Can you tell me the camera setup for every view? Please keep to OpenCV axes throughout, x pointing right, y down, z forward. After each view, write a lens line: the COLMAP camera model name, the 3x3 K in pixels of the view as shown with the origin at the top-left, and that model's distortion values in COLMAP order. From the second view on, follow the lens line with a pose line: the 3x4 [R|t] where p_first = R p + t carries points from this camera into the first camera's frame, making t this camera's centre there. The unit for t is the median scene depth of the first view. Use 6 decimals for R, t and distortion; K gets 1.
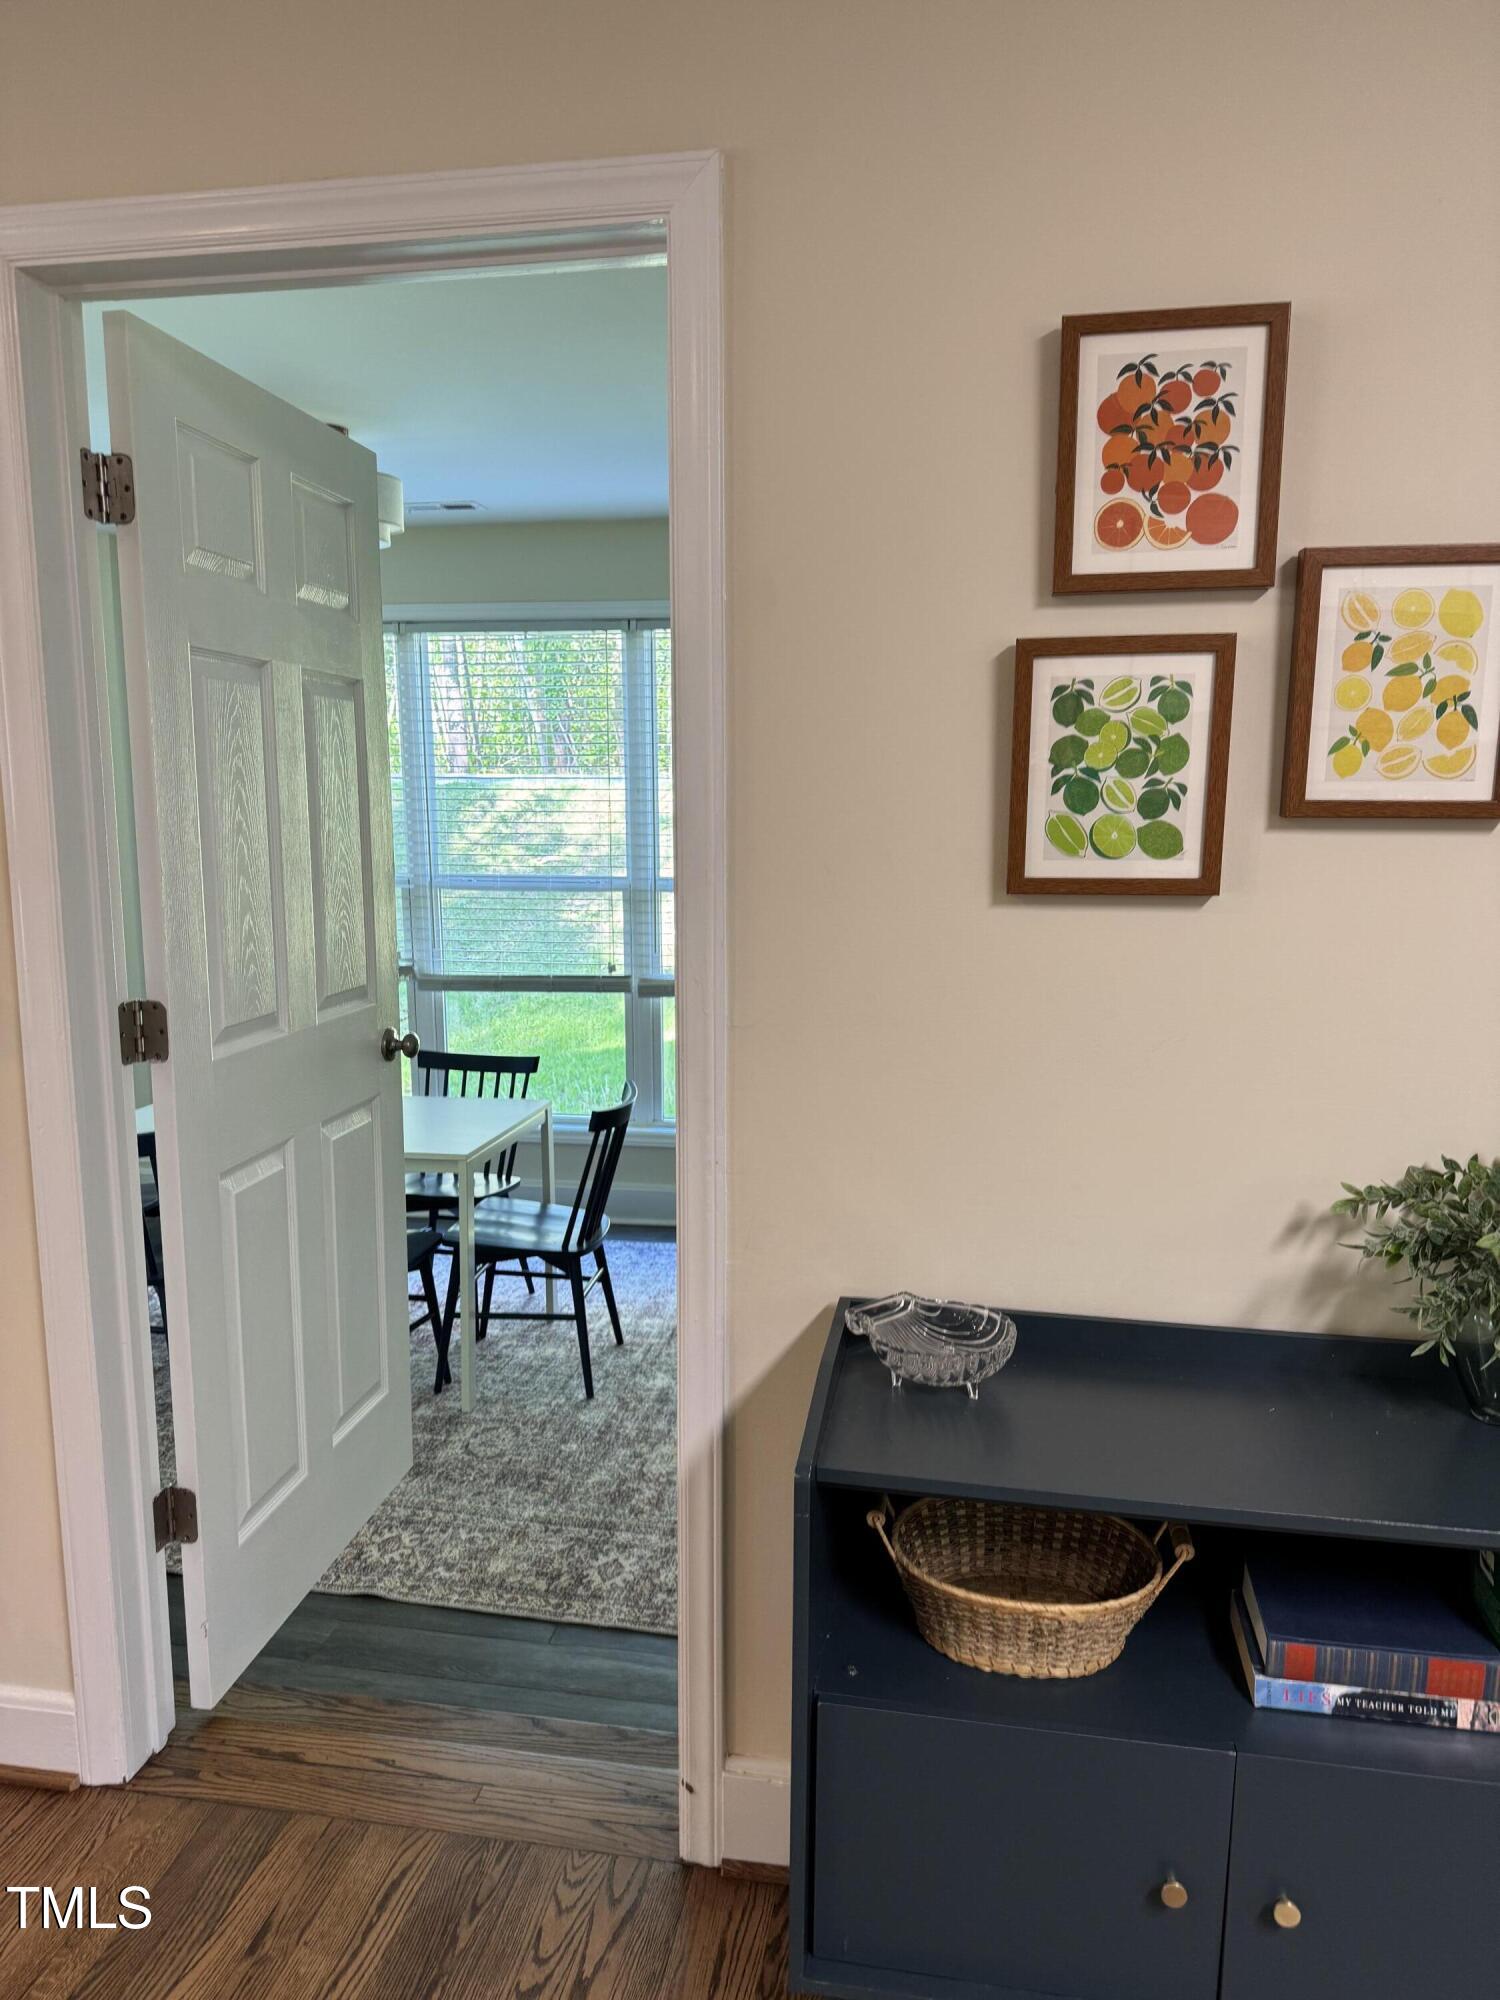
lens RADIAL K [[1396.4, 0, 750.0], [0, 1396.4, 1000.0], [0, 0, 1]] dist [-0.000484, 0.001092]
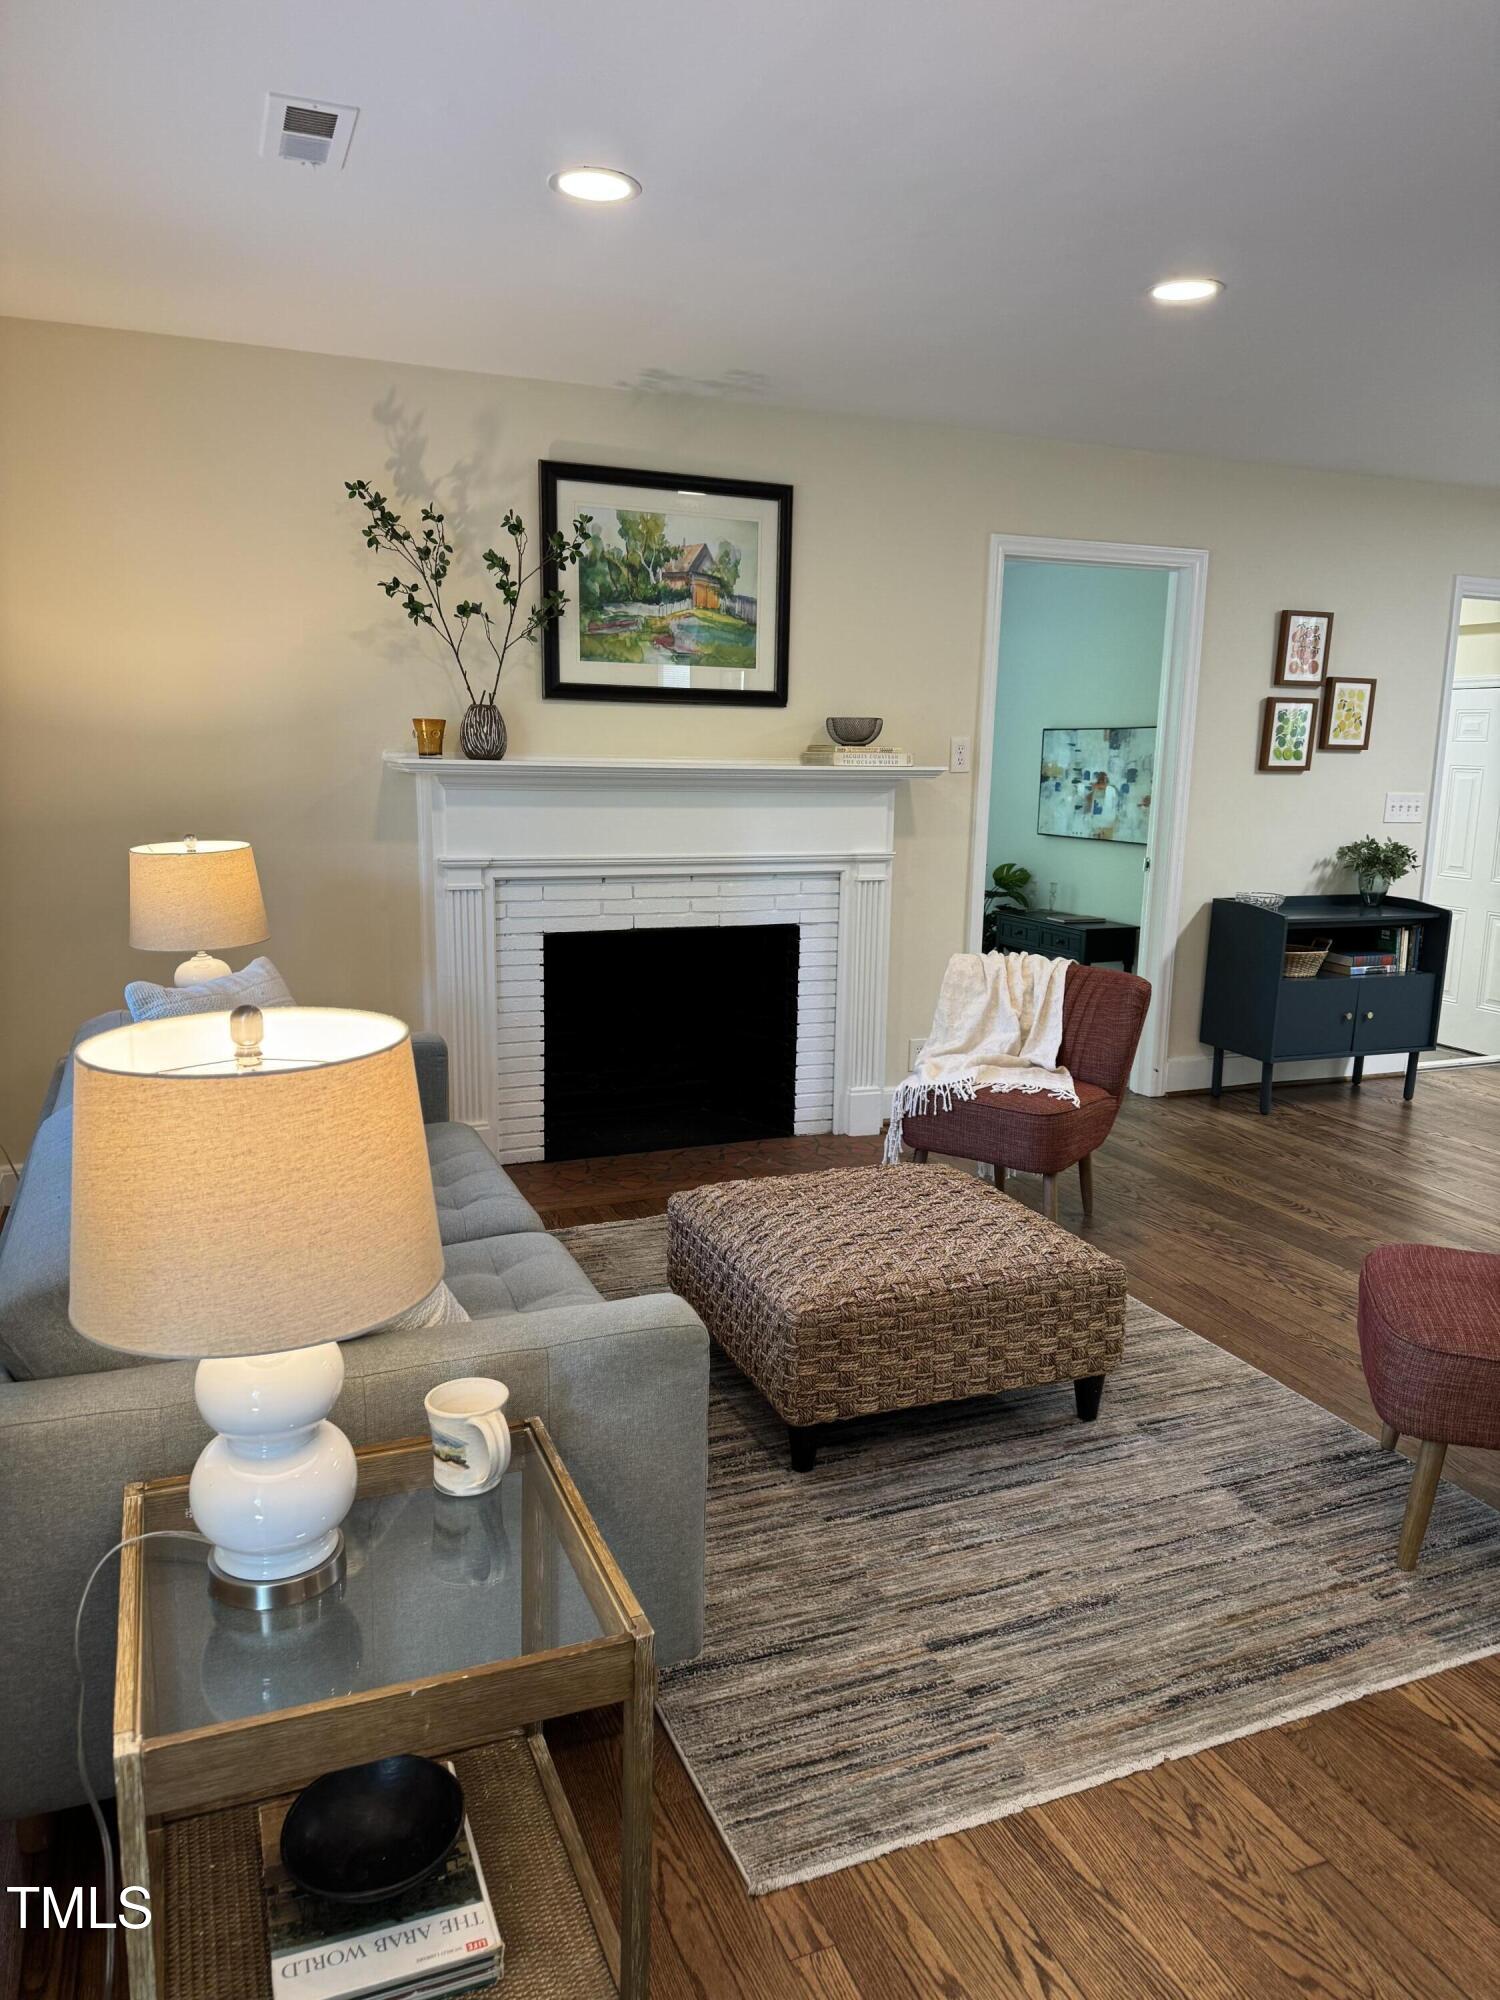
lens RADIAL K [[1396.4, 0, 750.0], [0, 1396.4, 1000.0], [0, 0, 1]] dist [-0.000484, 0.001092]
pose [[0.848483, -0.081514, 0.522907, -2.848280], [0.062843, 0.996595, 0.053383, 0.234009], [-0.525478, -0.012434, 0.850716, -1.326895]]
